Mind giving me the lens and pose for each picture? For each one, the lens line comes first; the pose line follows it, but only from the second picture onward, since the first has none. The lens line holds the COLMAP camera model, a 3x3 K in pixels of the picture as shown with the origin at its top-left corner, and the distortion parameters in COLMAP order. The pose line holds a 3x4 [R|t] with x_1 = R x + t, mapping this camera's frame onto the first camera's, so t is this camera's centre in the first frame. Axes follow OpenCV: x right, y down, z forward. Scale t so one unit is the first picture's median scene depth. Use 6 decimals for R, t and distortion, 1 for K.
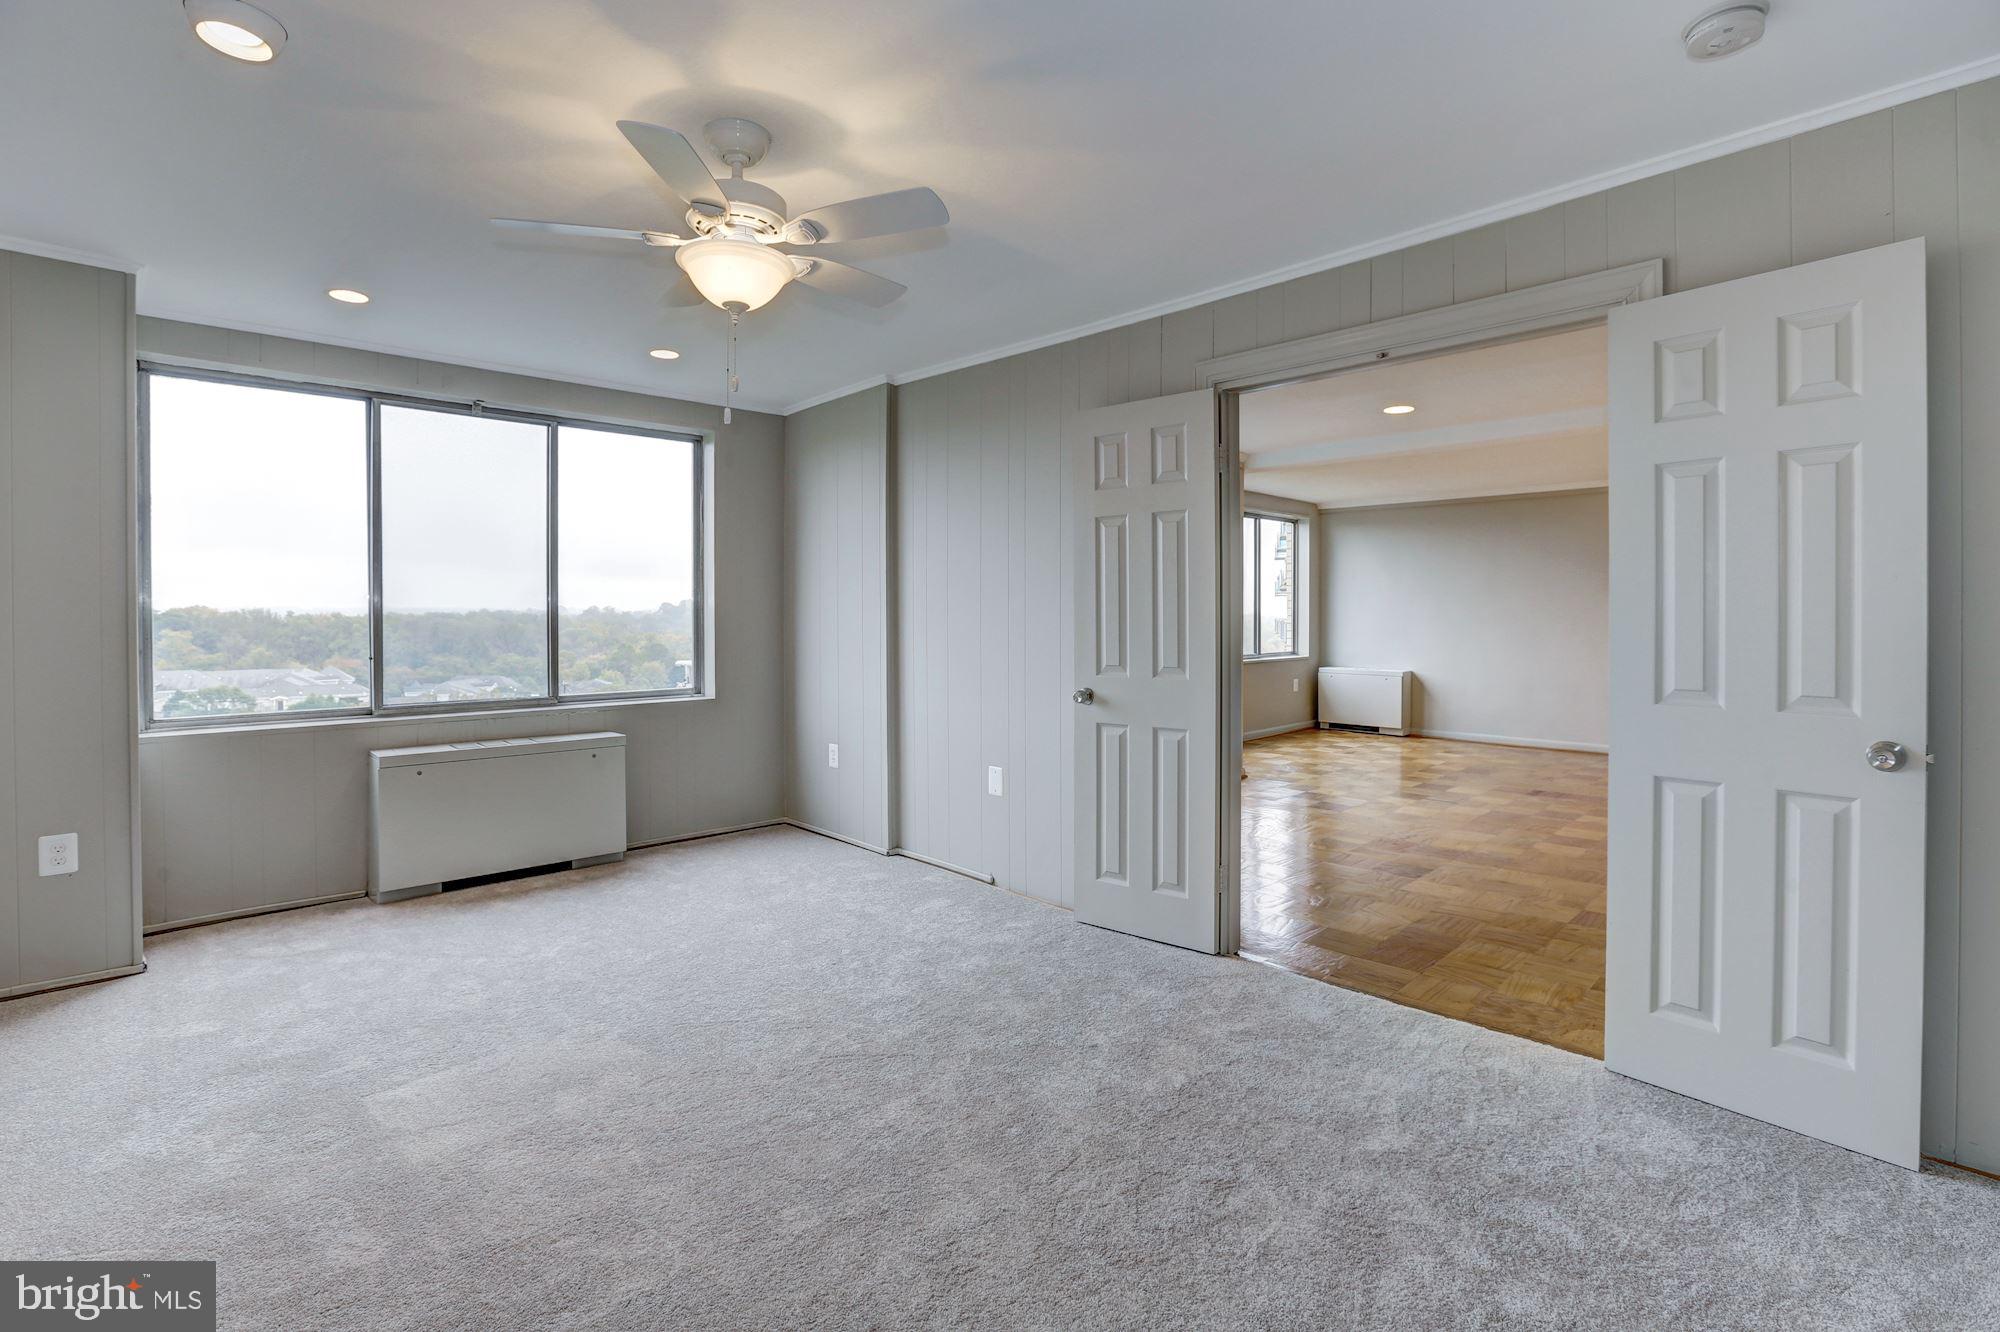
lens RADIAL K [[951.0, 0, 1003.8], [0, 951.0, 639.1], [0, 0, 1]] dist [-0.029038, 0.000057]
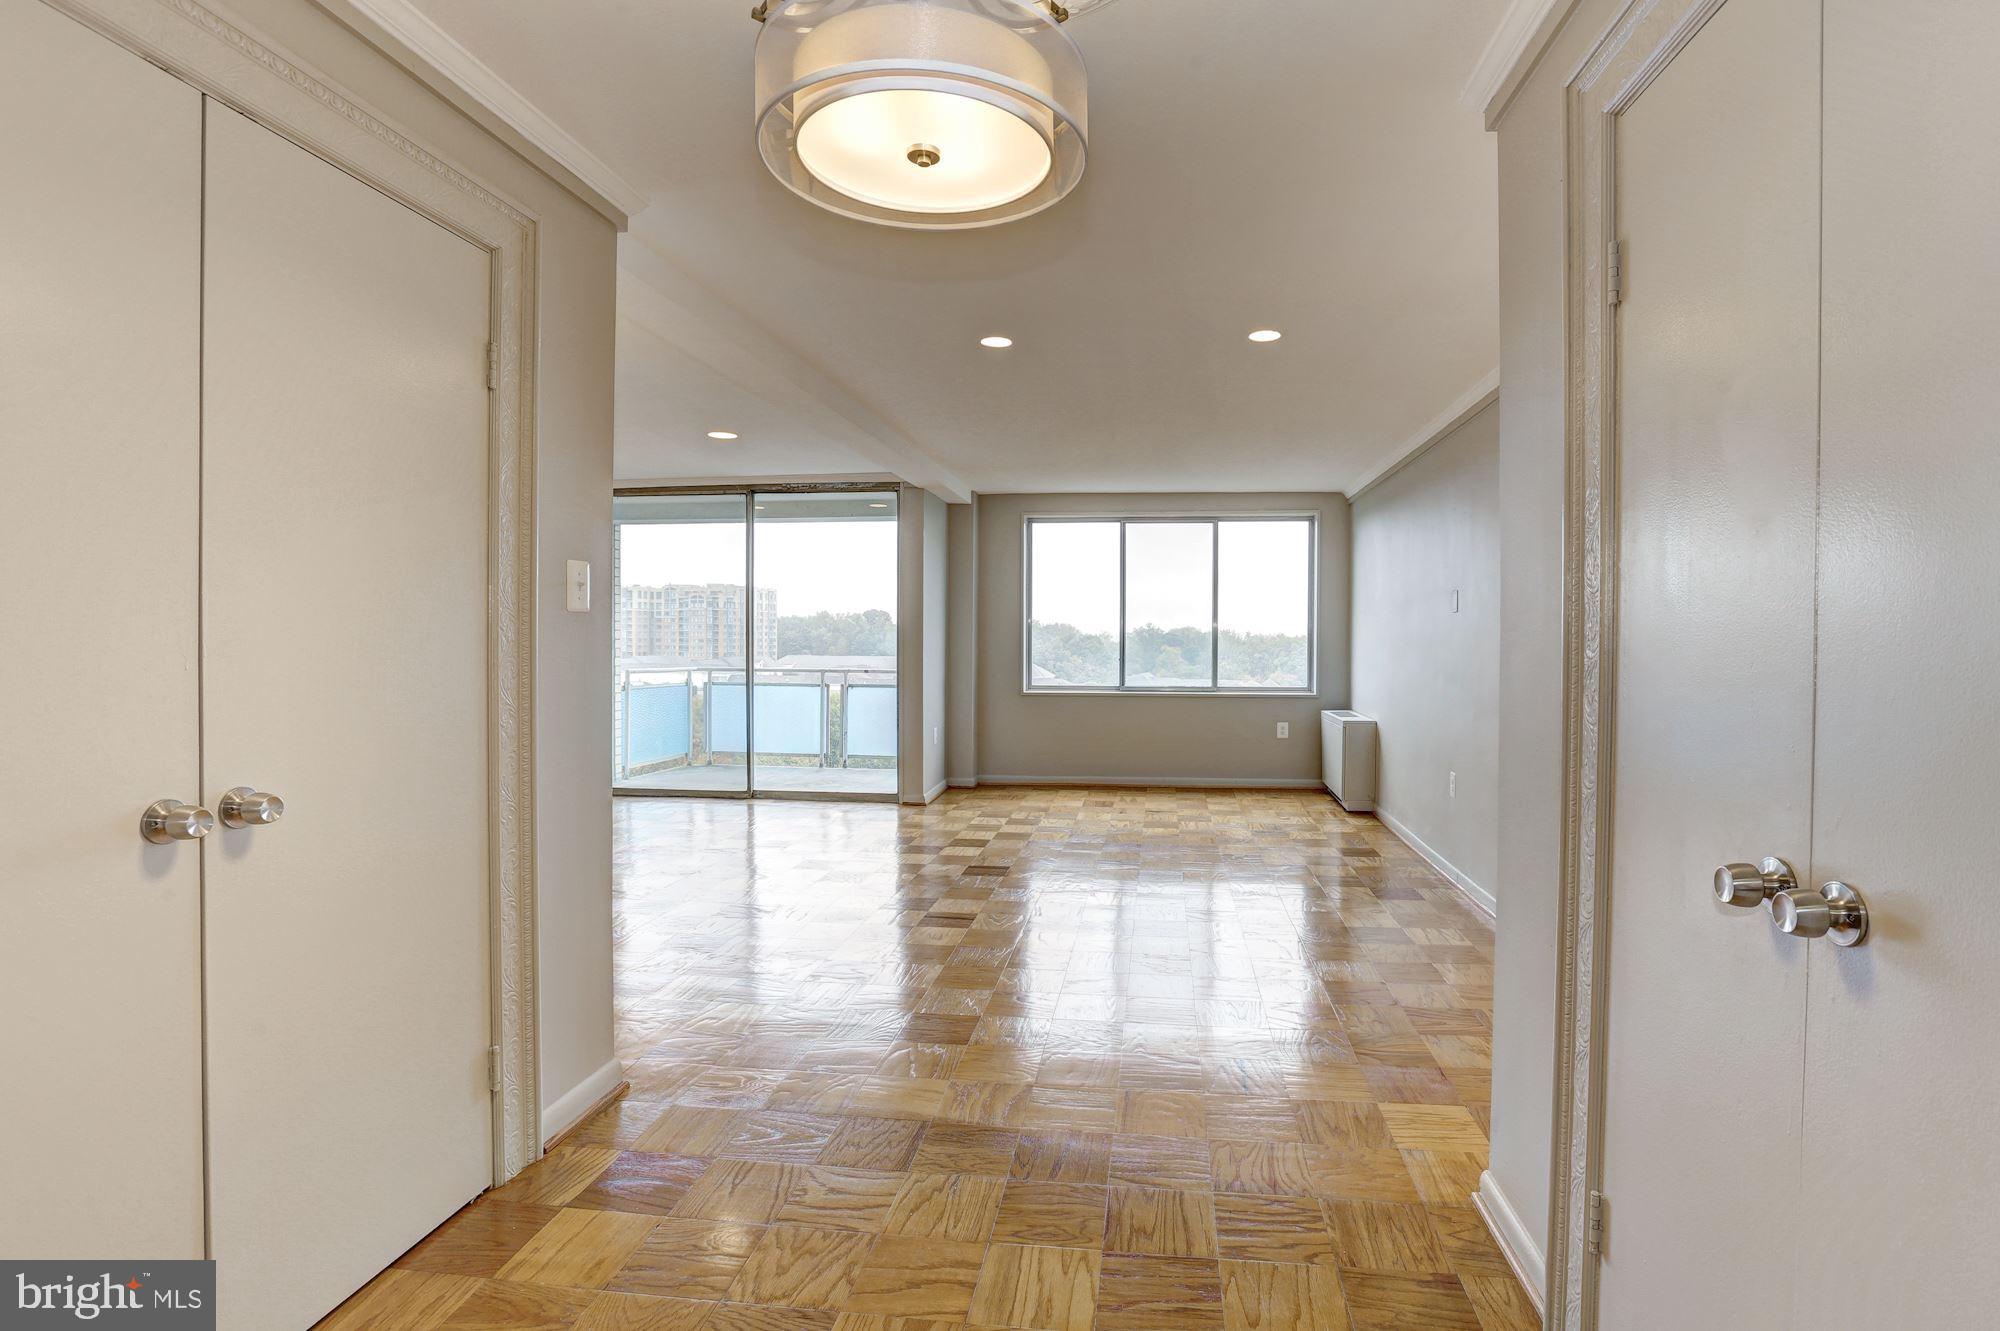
lens RADIAL K [[951.0, 0, 1003.8], [0, 951.0, 638.6], [0, 0, 1]] dist [-0.029038, 0.000057]
pose [[0.609623, 0.007769, -0.792654, 0.606546], [-0.026450, 0.999595, -0.010545, 0.004788], [0.792250, 0.027394, 0.609581, -0.297784]]
